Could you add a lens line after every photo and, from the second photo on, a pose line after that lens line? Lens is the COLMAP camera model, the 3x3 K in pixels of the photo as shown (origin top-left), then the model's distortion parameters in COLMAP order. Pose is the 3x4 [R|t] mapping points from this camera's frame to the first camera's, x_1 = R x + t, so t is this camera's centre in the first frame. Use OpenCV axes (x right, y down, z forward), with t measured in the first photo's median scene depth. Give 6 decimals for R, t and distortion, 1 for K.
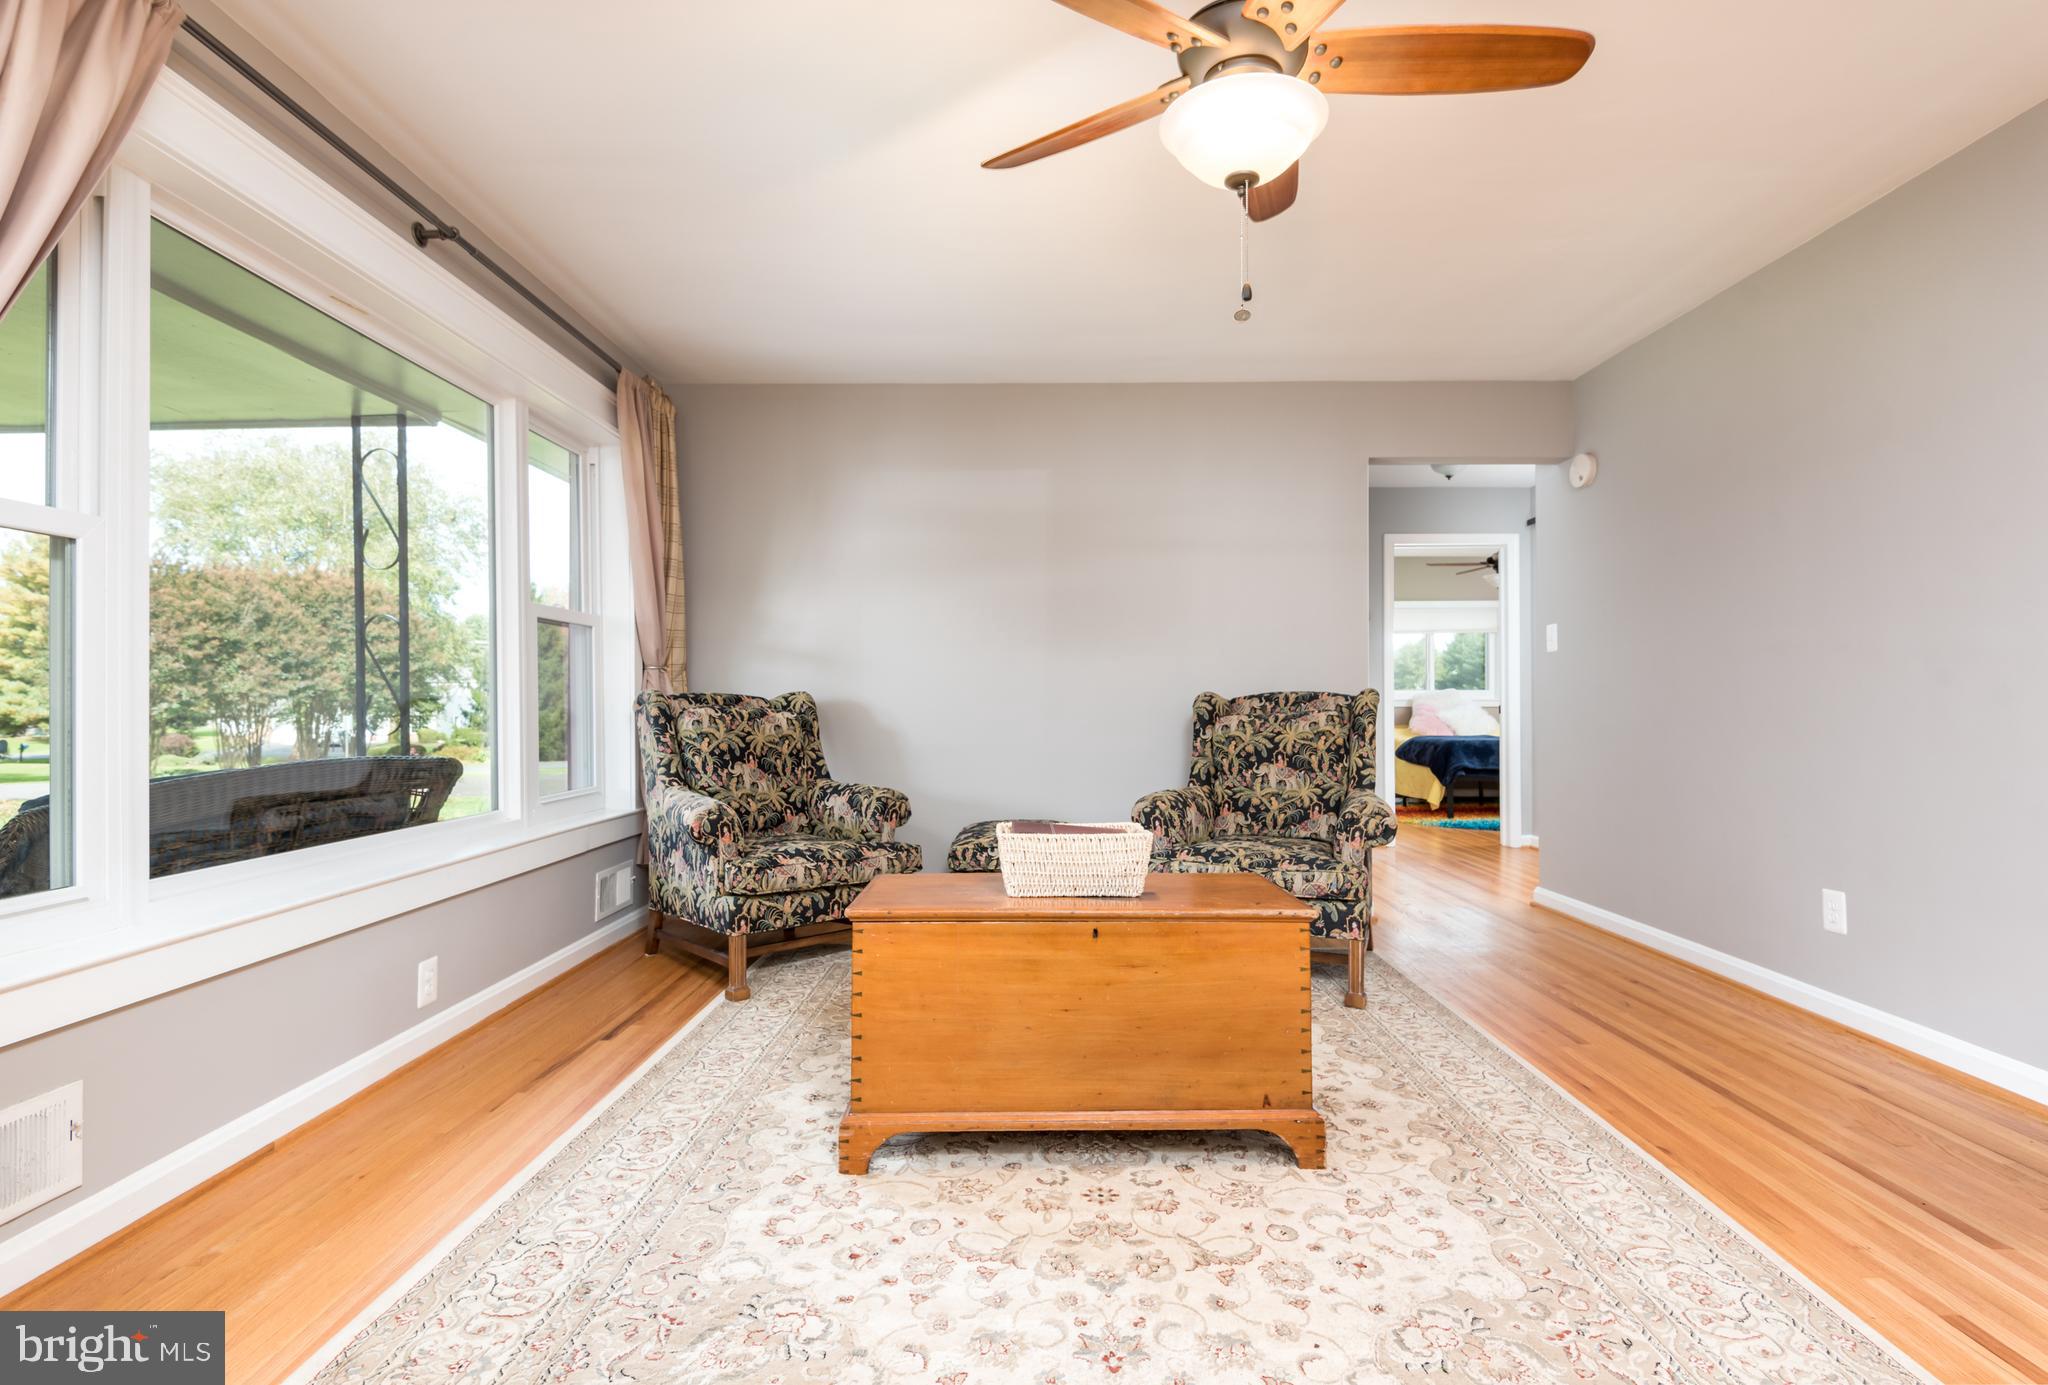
lens RADIAL K [[979.4, 0, 1044.3], [0, 979.4, 693.7], [0, 0, 1]] dist [0.031180, -0.019438]
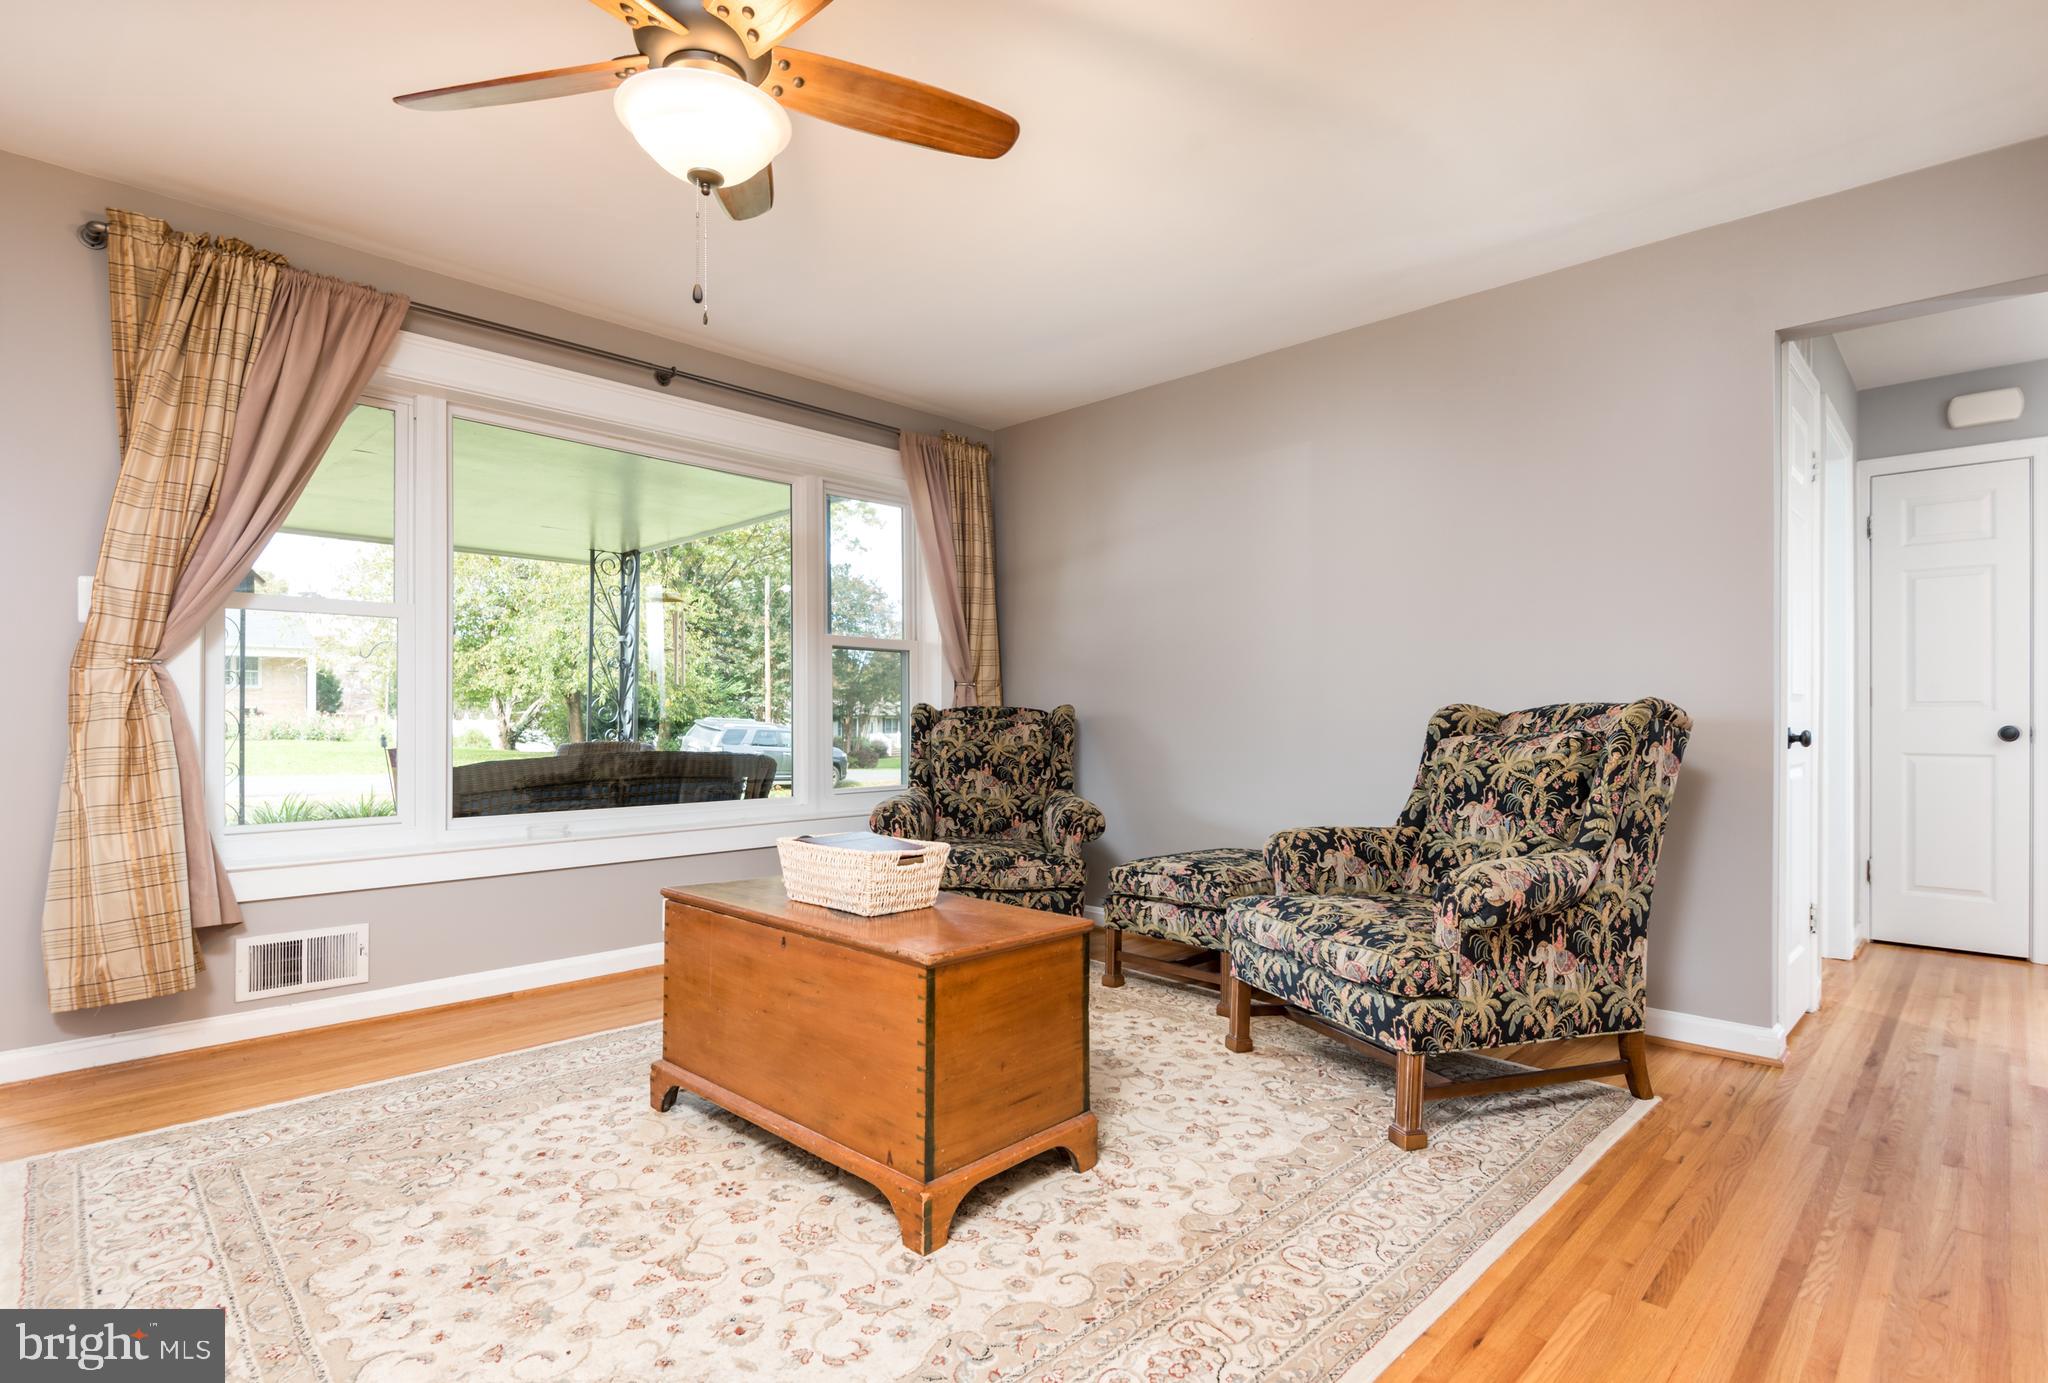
lens RADIAL K [[1015.5, 0, 1019.8], [0, 1015.5, 707.6], [0, 0, 1]] dist [0.009574, -0.009110]
pose [[0.715189, 0.001290, -0.698930, 0.835717], [-0.000817, 0.999999, 0.001009, 0.000156], [0.698931, -0.000151, 0.715190, 0.364844]]
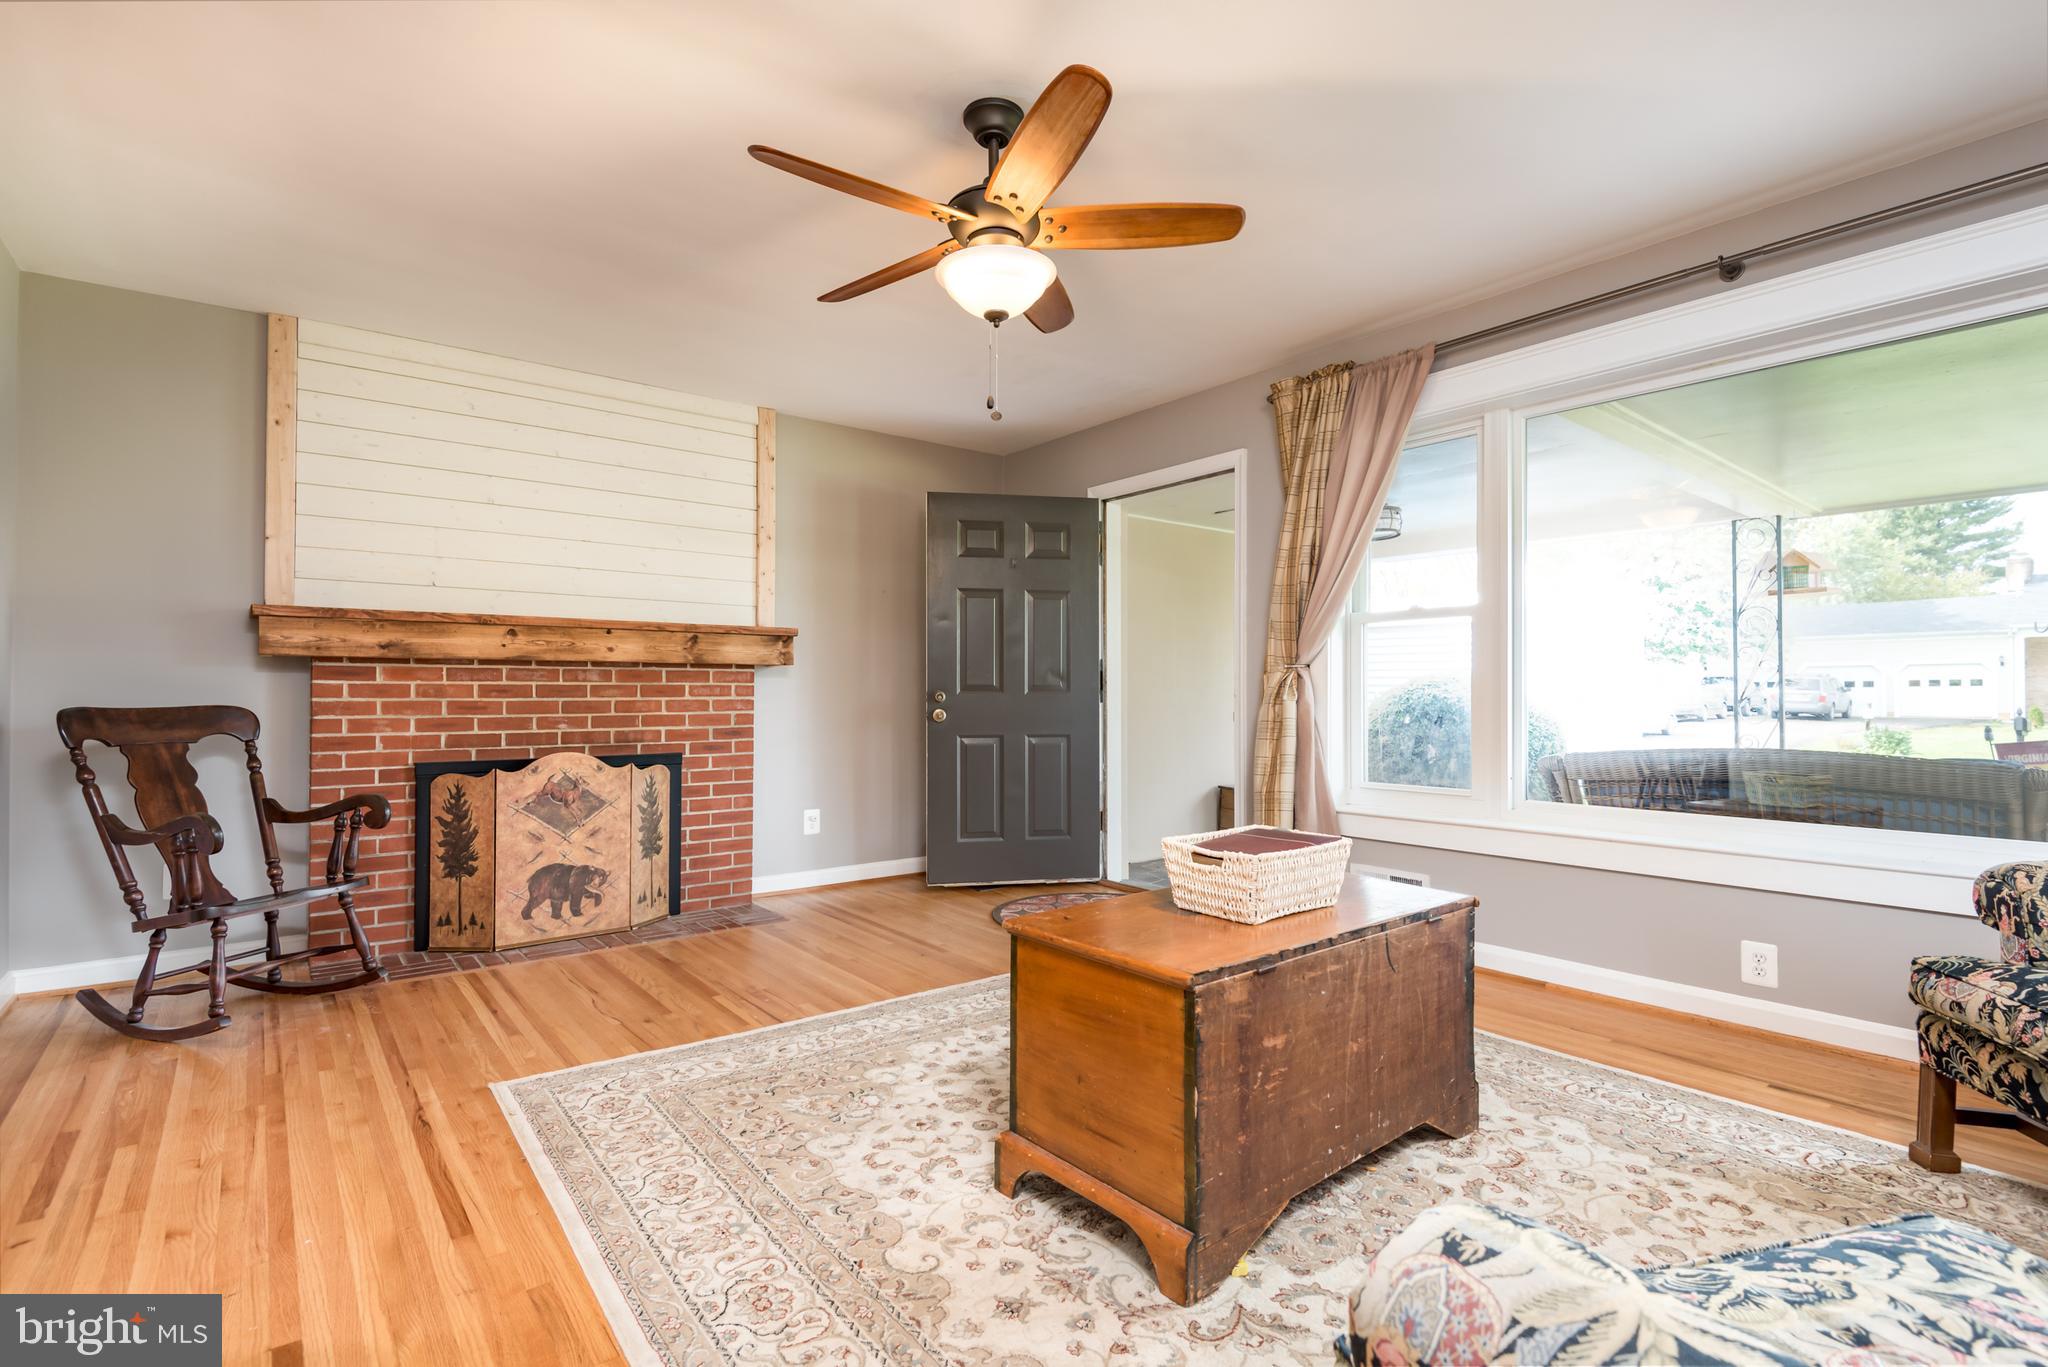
lens RADIAL K [[979.4, 0, 1038.1], [0, 979.4, 683.0], [0, 0, 1]] dist [0.031180, -0.019438]
pose [[-0.783173, -0.004900, -0.621784, 0.736501], [0.007481, 0.999822, -0.017302, 0.005120], [0.621758, -0.018202, -0.782998, 1.544137]]
